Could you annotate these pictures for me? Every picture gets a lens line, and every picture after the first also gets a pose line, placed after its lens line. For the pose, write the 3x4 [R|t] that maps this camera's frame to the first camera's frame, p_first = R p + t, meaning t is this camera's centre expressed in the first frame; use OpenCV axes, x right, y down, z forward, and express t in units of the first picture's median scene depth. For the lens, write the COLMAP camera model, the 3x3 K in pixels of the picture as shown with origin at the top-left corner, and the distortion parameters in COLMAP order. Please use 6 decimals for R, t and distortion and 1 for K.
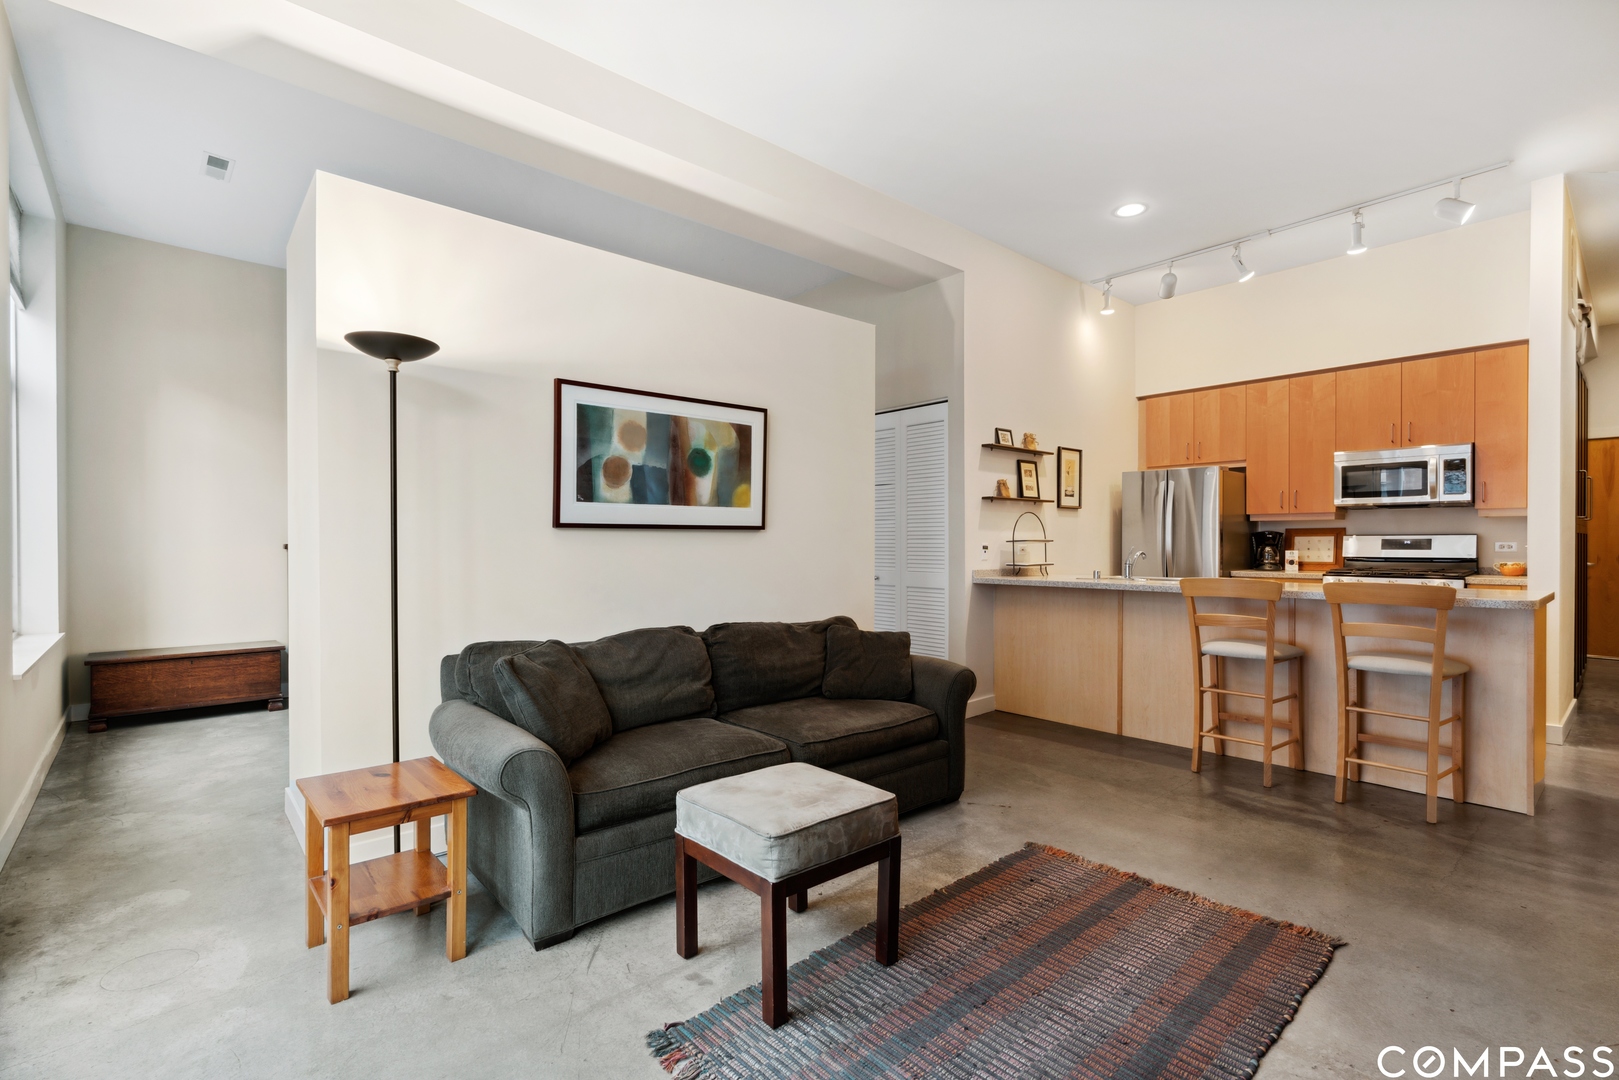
lens RADIAL K [[745.7, 0, 812.2], [0, 745.7, 546.5], [0, 0, 1]] dist [0.000732, 0.000855]
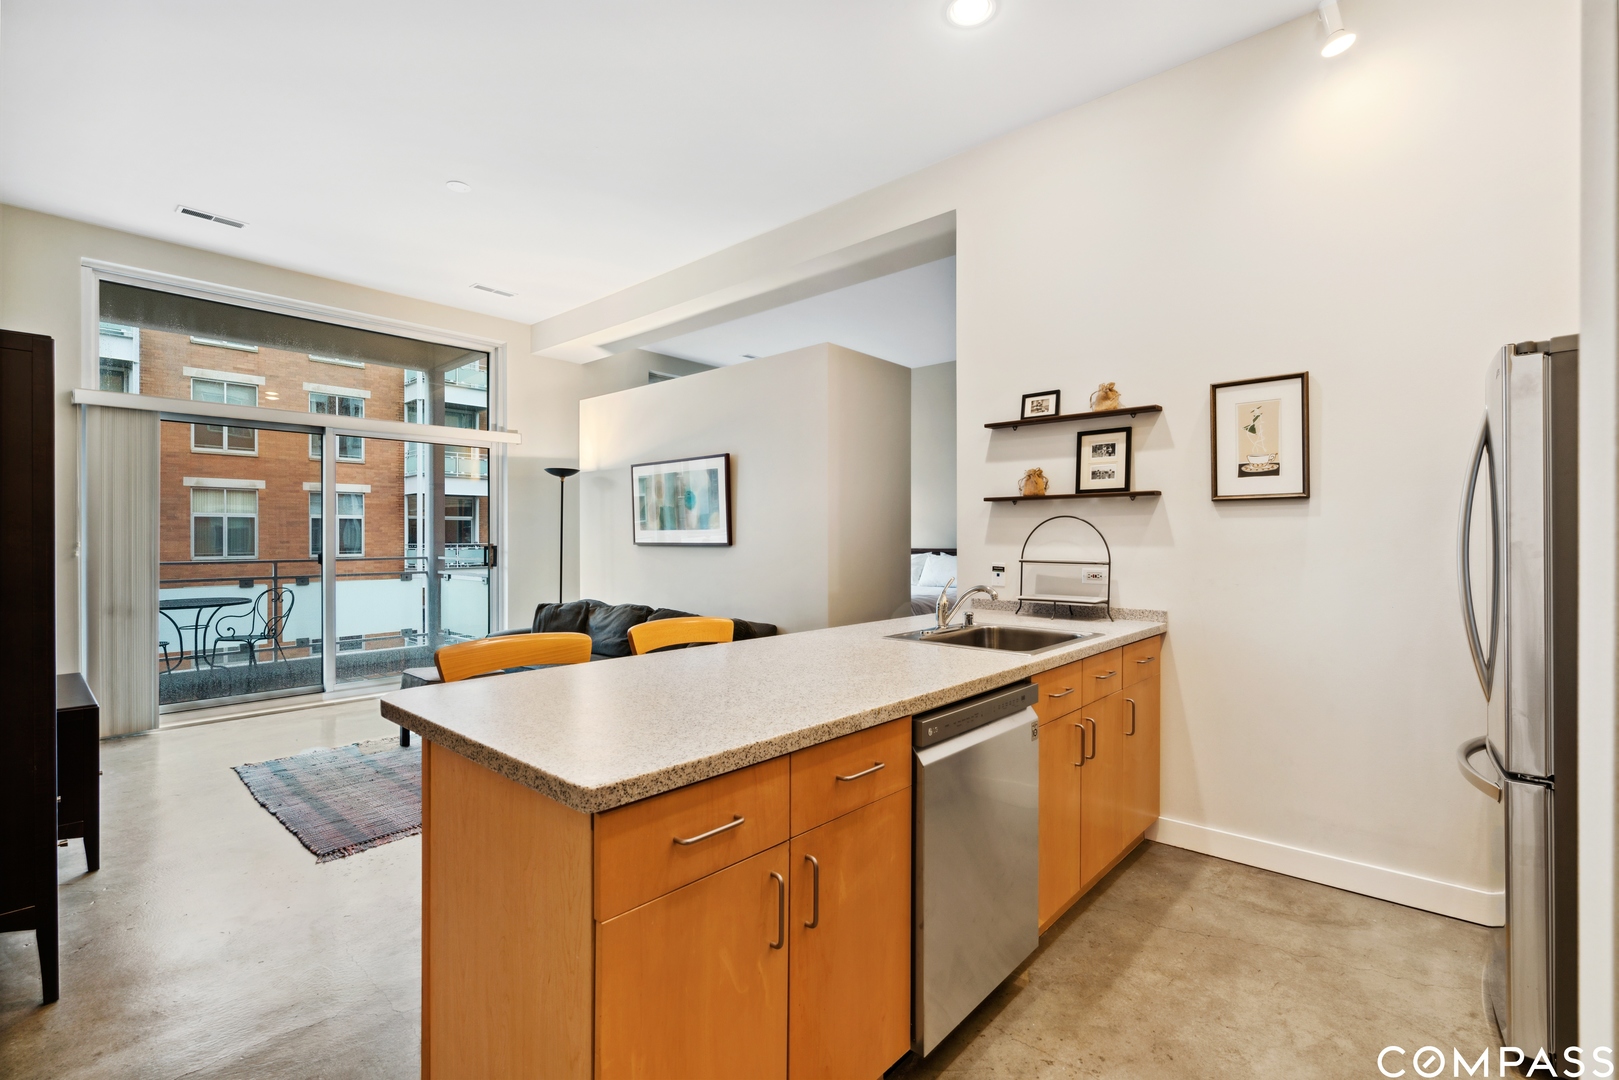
lens RADIAL K [[732.7, 0, 809.6], [0, 732.7, 538.1], [0, 0, 1]] dist [-0.001524, 0.000338]
pose [[0.111024, 0.001930, -0.993816, 0.871198], [-0.005968, 0.999981, 0.001276, -0.027083], [0.993800, 0.005789, 0.111034, 0.713574]]
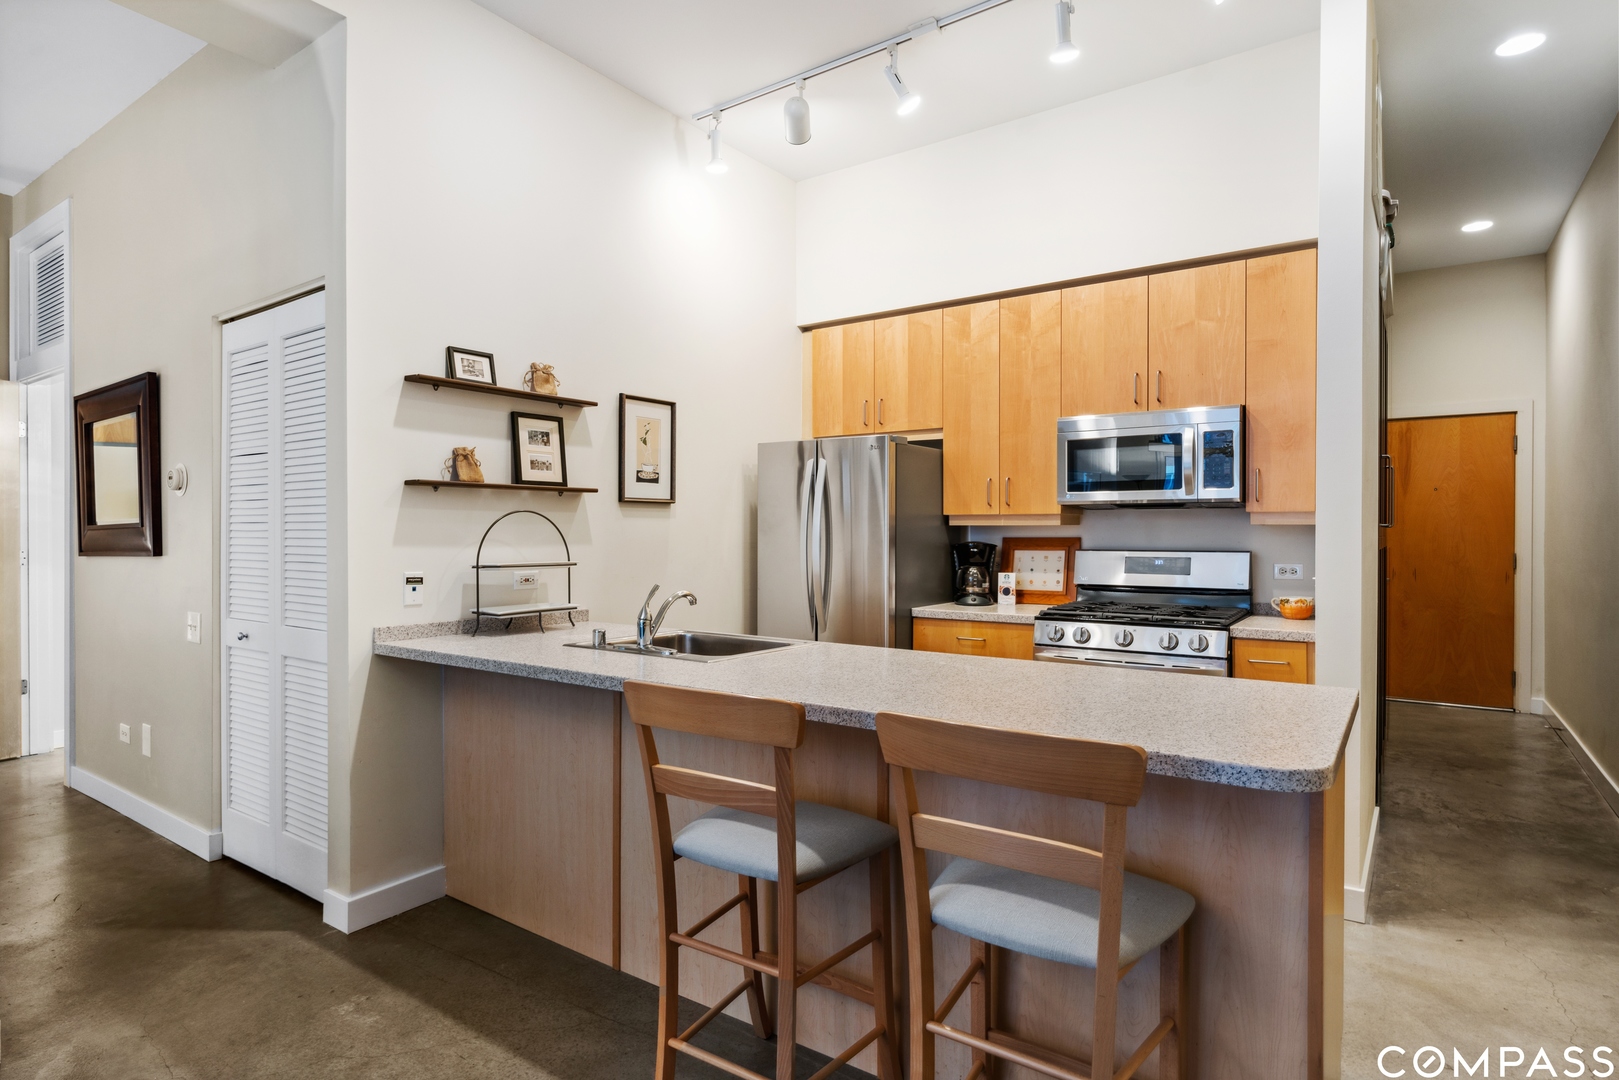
lens RADIAL K [[864.8, 0, 809.5], [0, 864.8, 540.0], [0, 0, 1]] dist [-0.002491, -0.000092]
pose [[0.973808, 0.000016, 0.227374, 0.345280], [-0.000565, 0.999997, 0.002350, -0.026794], [-0.227373, -0.002417, 0.973805, 0.355764]]
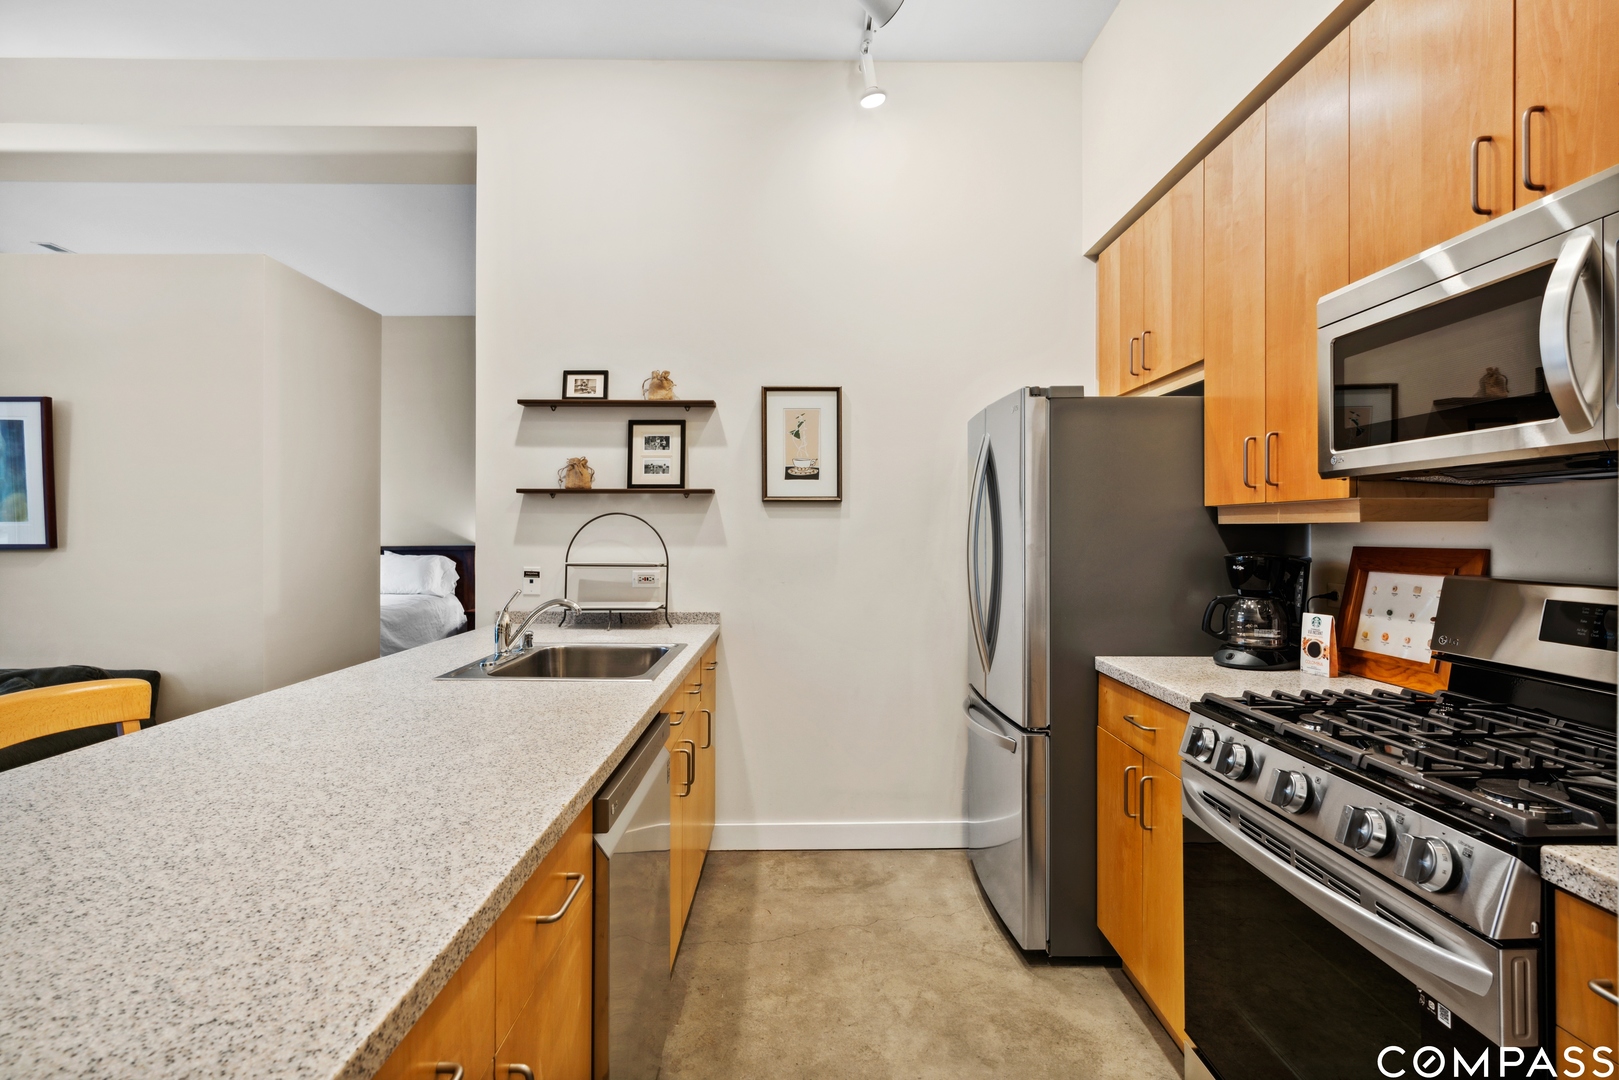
lens RADIAL K [[769.0, 0, 815.0], [0, 769.0, 530.2], [0, 0, 1]] dist [-0.001641, 0.000112]
pose [[0.754791, 0.003158, -0.655957, 0.773819], [-0.007742, 0.999962, -0.004095, -0.031977], [0.655919, 0.008169, 0.754787, 0.657443]]
